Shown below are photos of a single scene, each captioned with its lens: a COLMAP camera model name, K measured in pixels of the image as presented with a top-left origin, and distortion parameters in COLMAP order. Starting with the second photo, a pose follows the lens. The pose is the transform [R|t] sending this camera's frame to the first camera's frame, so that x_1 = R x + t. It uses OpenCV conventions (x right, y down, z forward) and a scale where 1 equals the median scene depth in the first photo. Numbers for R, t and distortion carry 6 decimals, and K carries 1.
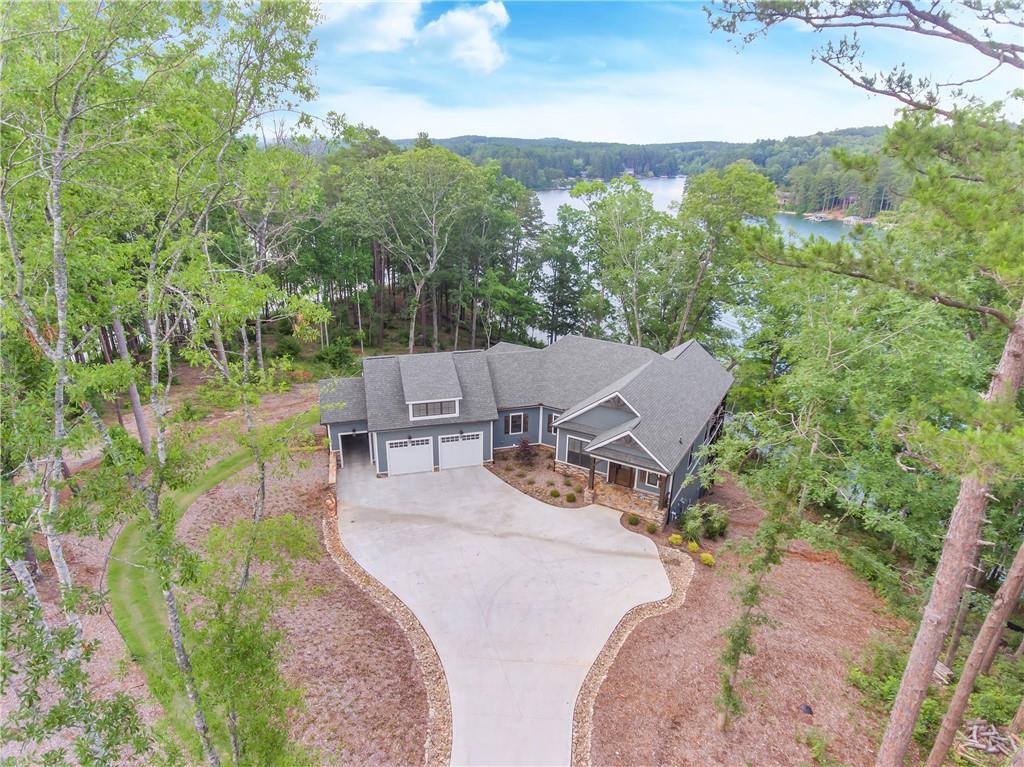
lens RADIAL K [[607.0, 0, 516.6], [0, 607.0, 383.0], [0, 0, 1]] dist [0.004378, 0.001705]
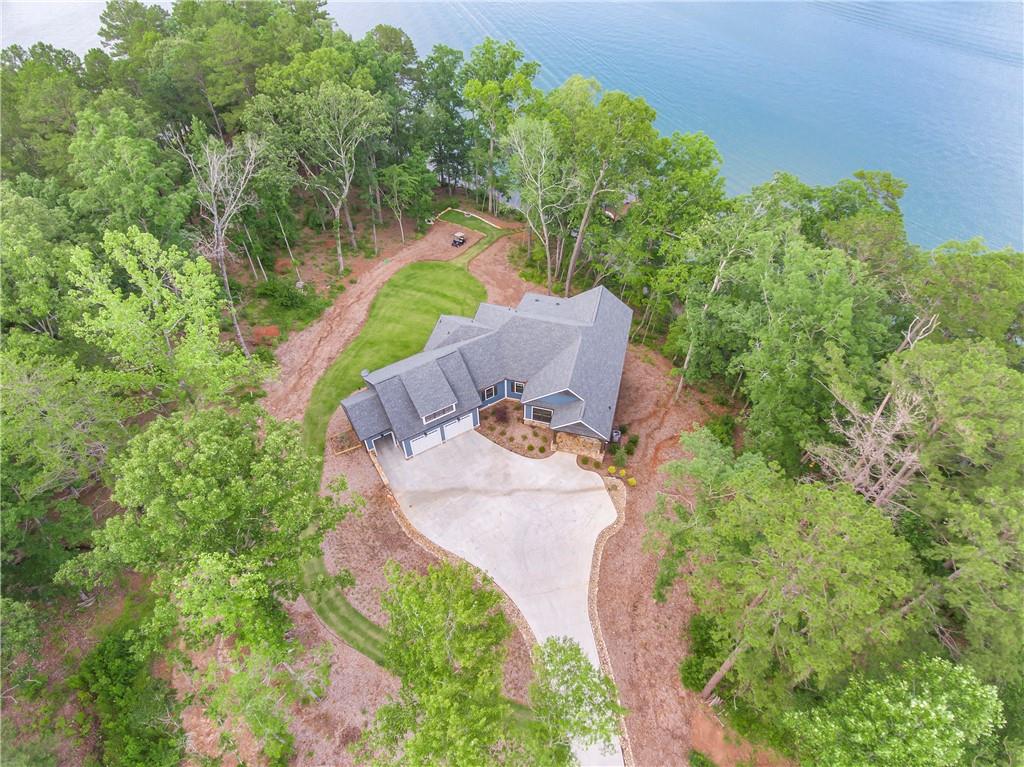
lens RADIAL K [[607.0, 0, 516.6], [0, 607.0, 383.0], [0, 0, 1]] dist [0.004378, 0.001705]
pose [[0.963818, -0.212782, 0.160558, -0.172073], [0.114798, 0.874947, 0.470413, -0.648034], [-0.240575, -0.434961, 0.867717, -0.220785]]
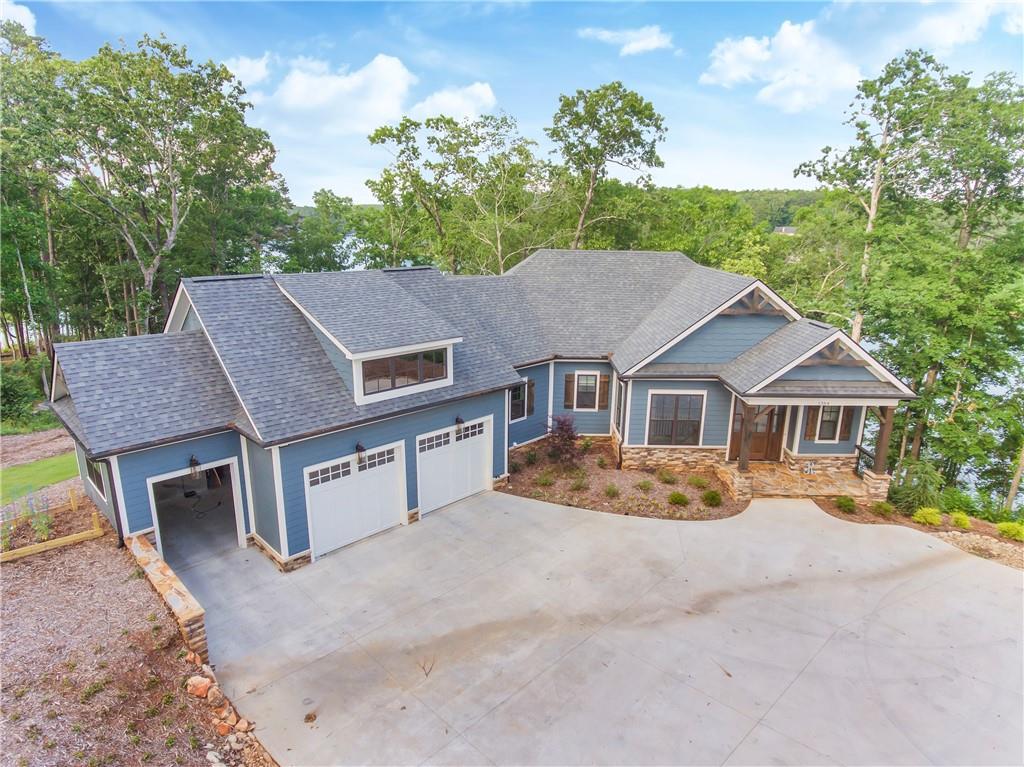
lens RADIAL K [[607.0, 0, 516.6], [0, 607.0, 383.0], [0, 0, 1]] dist [0.004378, 0.001705]
pose [[0.867896, -0.135295, 0.477967, -0.271159], [0.182736, 0.981682, -0.053935, 0.087284], [-0.461914, 0.134152, 0.876720, 0.589101]]
